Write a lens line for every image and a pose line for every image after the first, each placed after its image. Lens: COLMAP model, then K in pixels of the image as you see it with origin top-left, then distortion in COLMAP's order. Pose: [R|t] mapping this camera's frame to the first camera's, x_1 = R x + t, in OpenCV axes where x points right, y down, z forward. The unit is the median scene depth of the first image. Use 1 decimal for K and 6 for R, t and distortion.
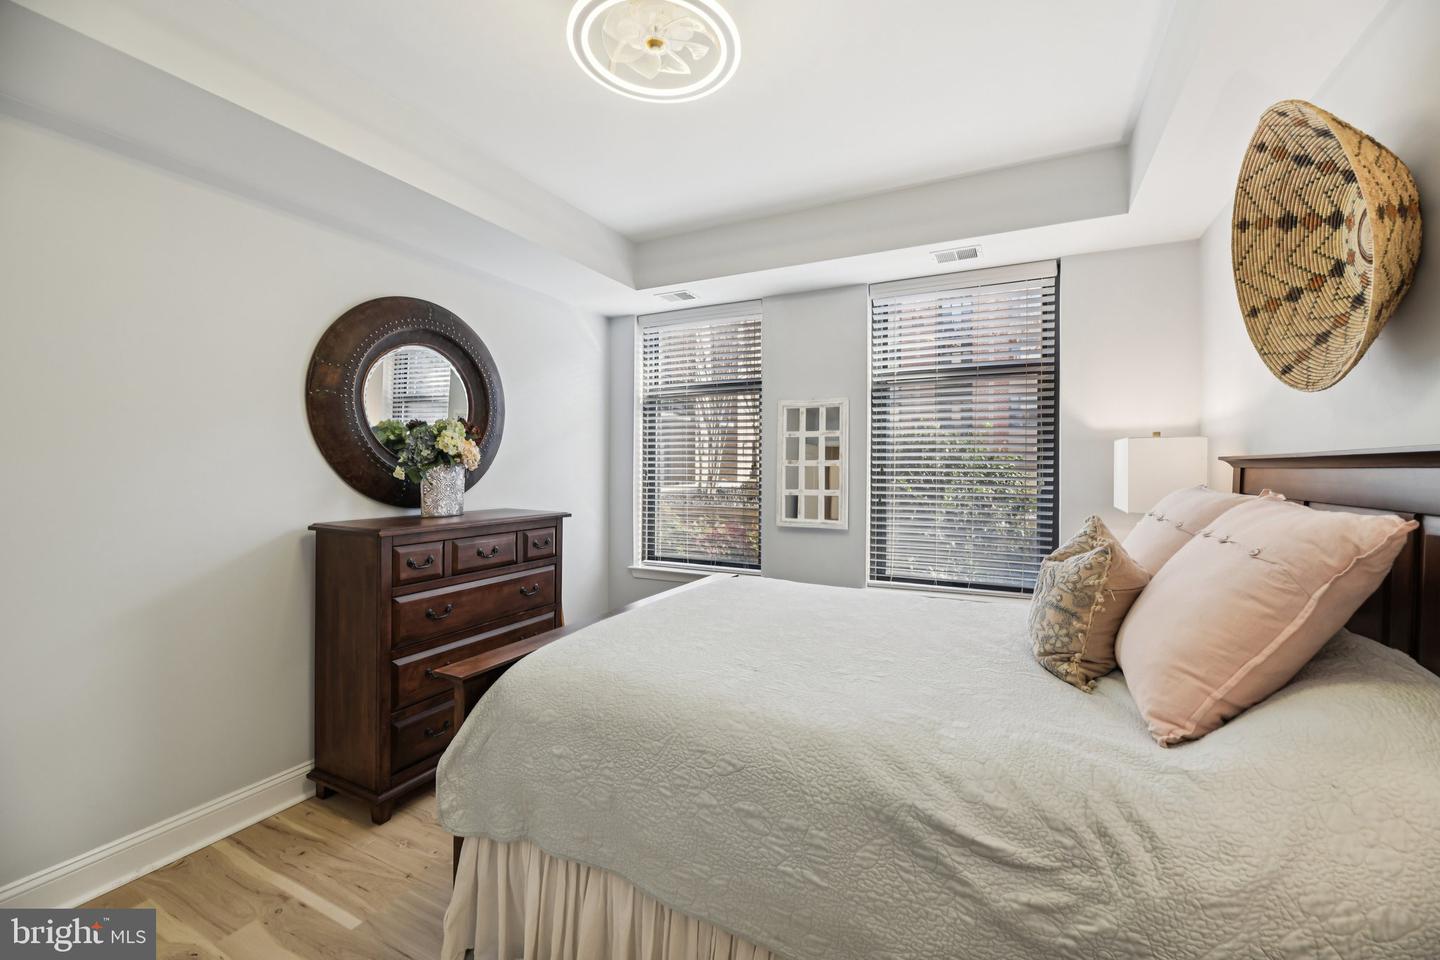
lens RADIAL K [[581.2, 0, 722.6], [0, 581.2, 467.7], [0, 0, 1]] dist [0.001518, -0.001898]
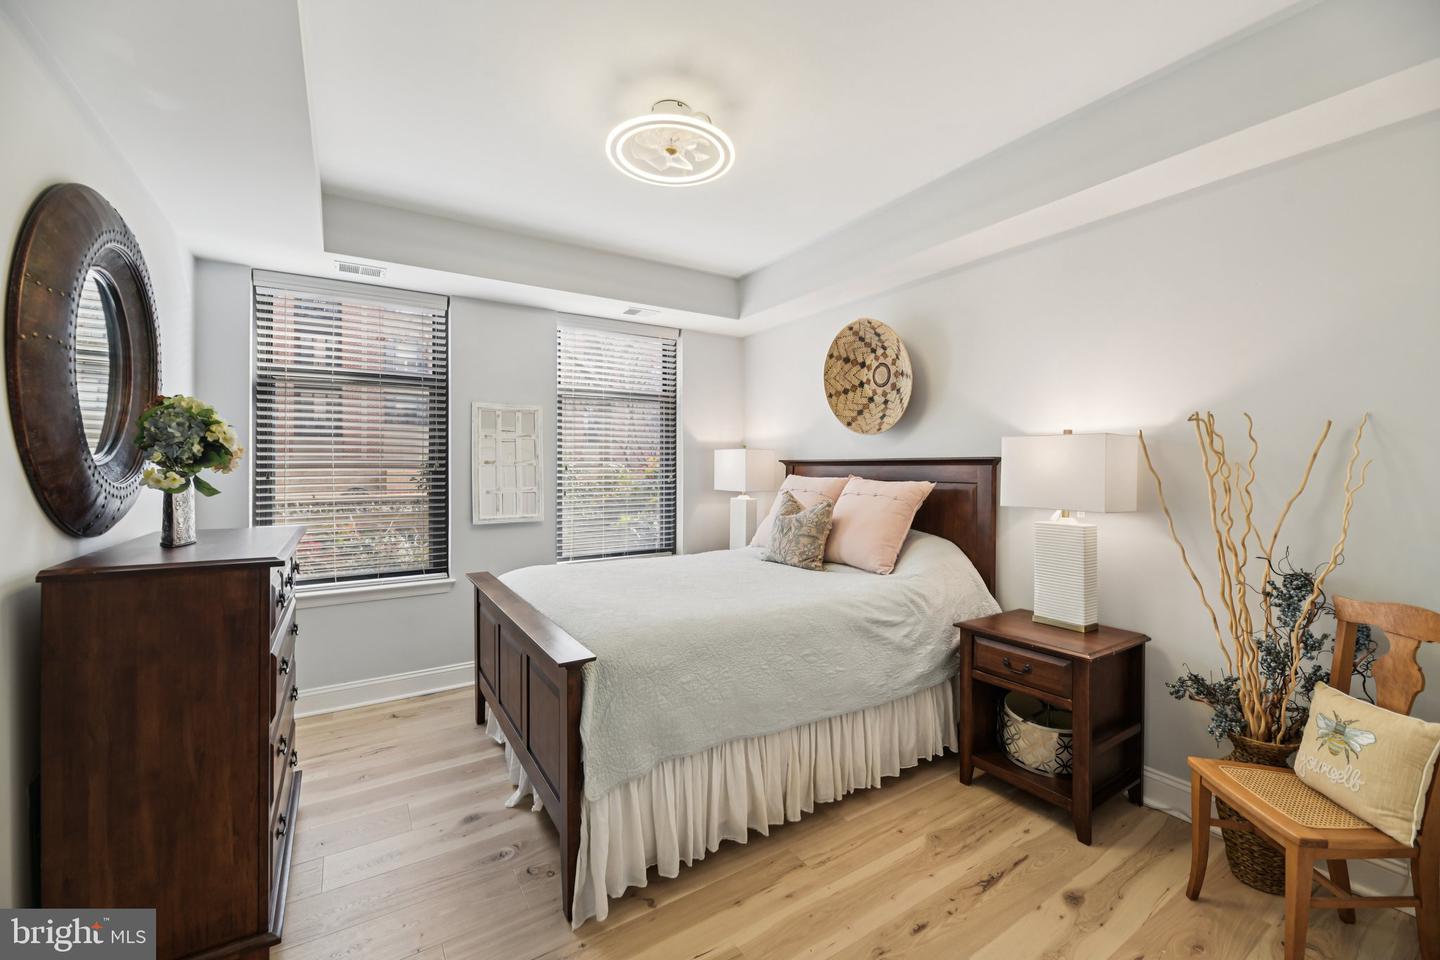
lens RADIAL K [[581.2, 0, 728.5], [0, 581.2, 468.2], [0, 0, 1]] dist [0.001518, -0.001898]
pose [[0.513906, -0.008179, 0.857808, -1.281065], [0.005251, 0.999966, 0.006389, -0.006750], [-0.857831, 0.001220, 0.513931, 0.210135]]
